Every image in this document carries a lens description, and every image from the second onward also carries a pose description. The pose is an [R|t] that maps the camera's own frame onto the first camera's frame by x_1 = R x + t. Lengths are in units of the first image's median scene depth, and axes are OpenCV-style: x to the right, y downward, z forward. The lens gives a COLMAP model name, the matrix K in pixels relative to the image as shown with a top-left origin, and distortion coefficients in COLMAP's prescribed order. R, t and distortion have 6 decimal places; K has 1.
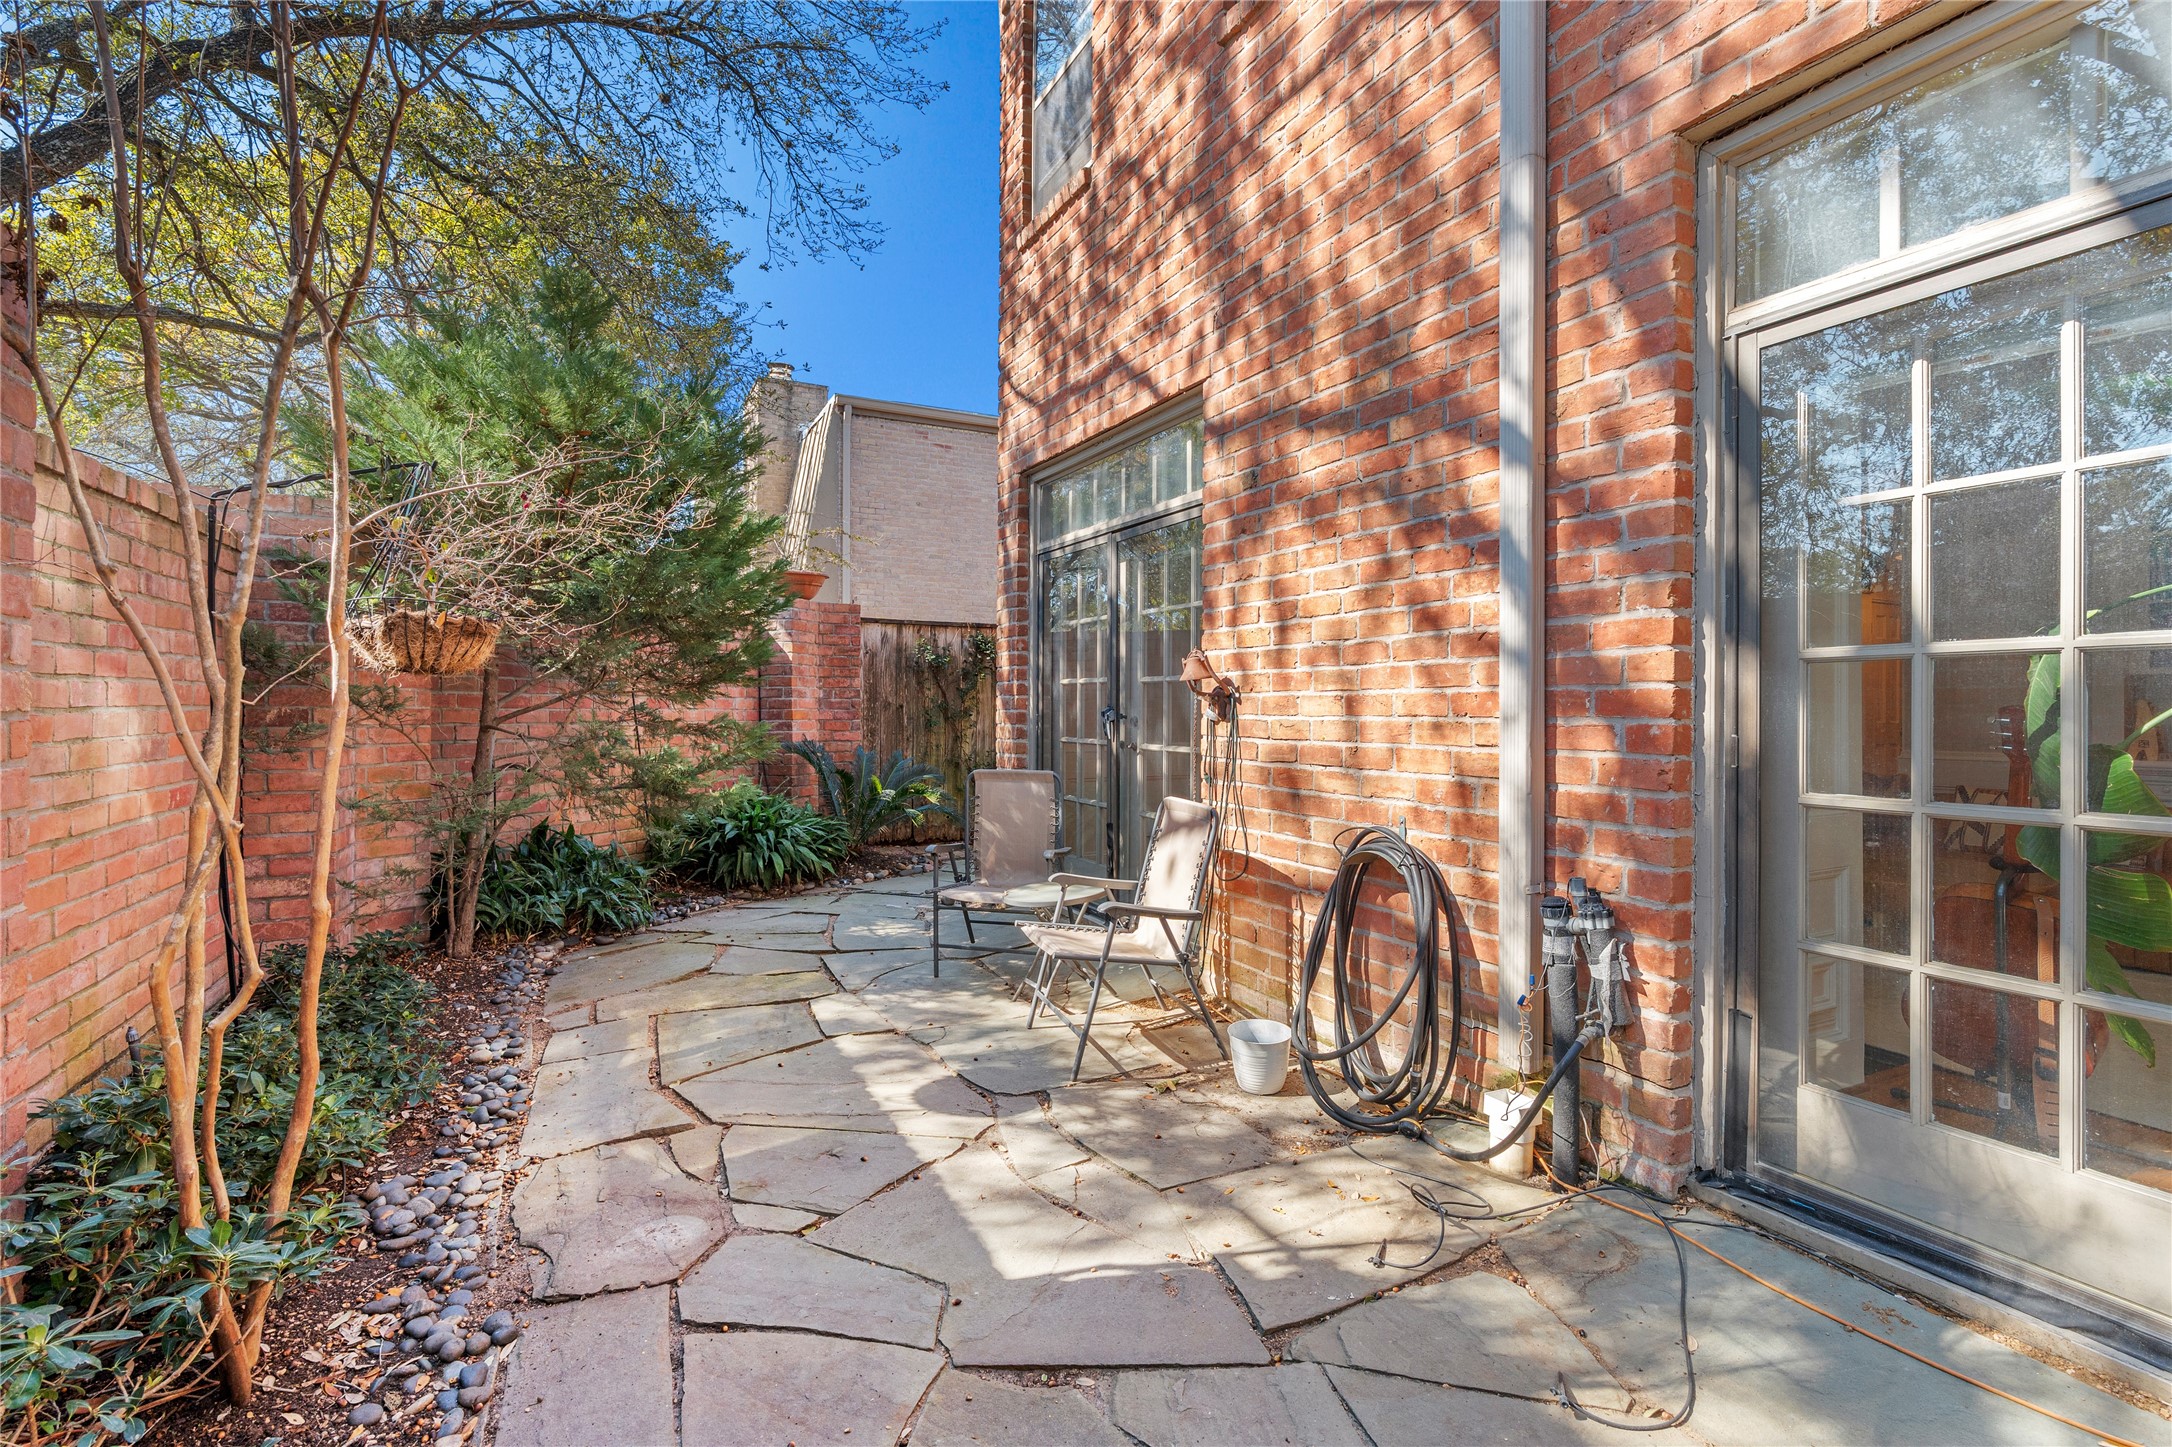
lens RADIAL K [[977.4, 0, 1085.8], [0, 977.4, 706.6], [0, 0, 1]] dist [-0.000349, -0.000212]
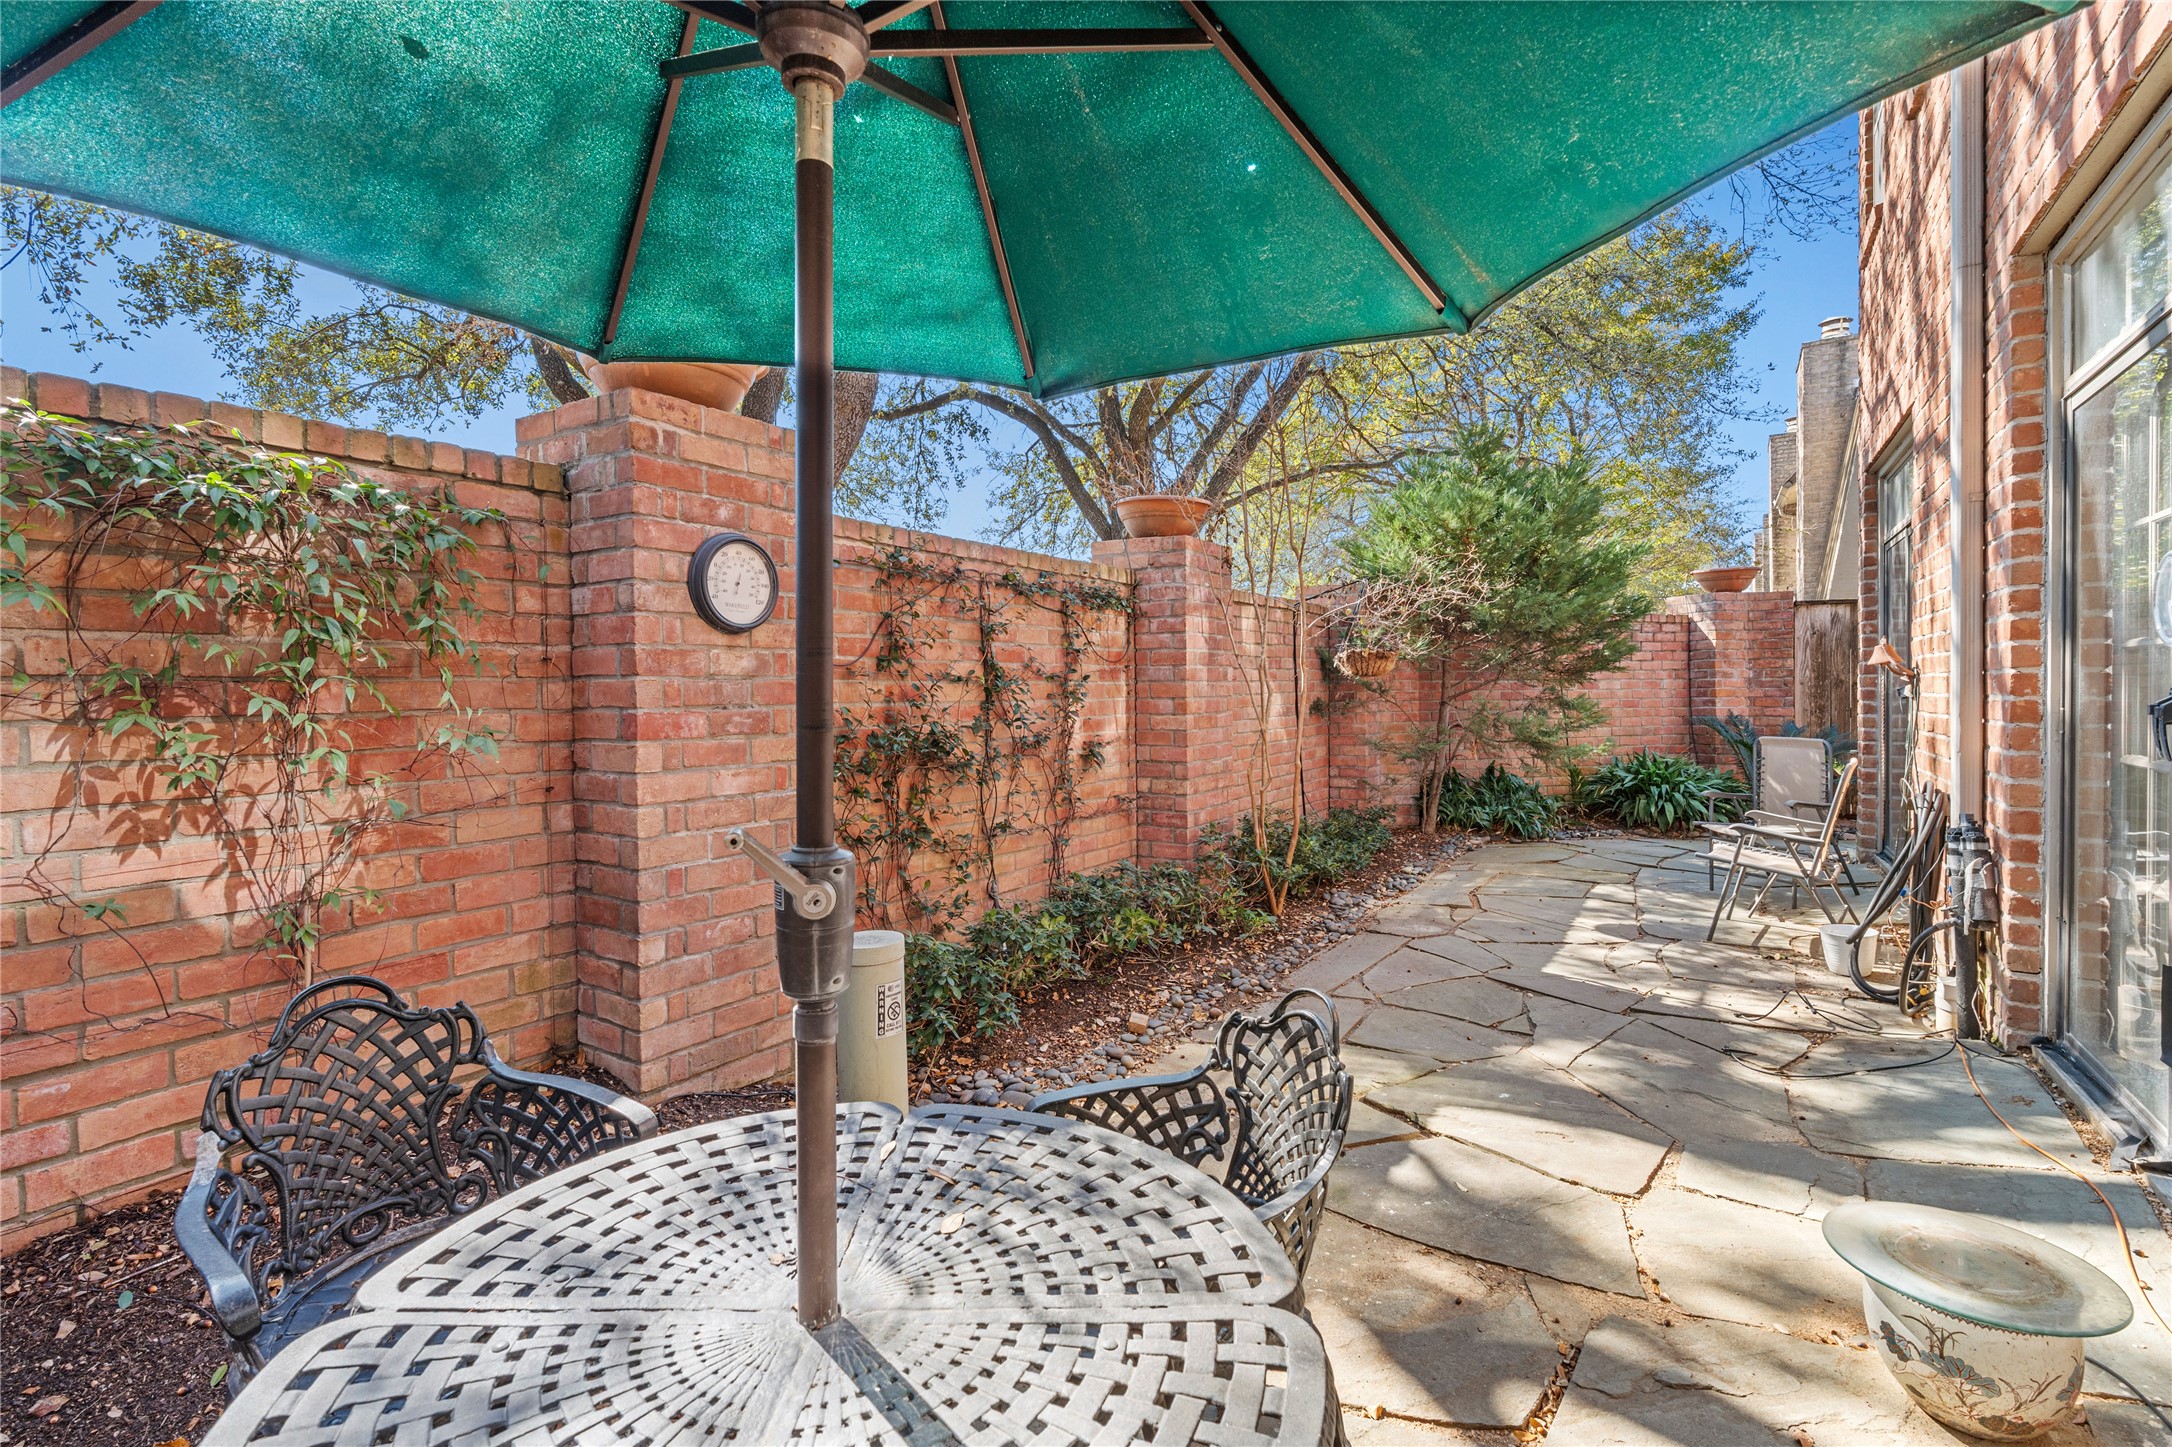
lens RADIAL K [[977.4, 0, 1084.9], [0, 977.4, 708.4], [0, 0, 1]] dist [-0.000349, -0.000212]
pose [[0.488601, 0.004296, -0.872497, 0.487101], [0.016377, 0.999767, 0.014094, -0.003100], [0.872354, -0.021175, 0.488416, -0.321787]]
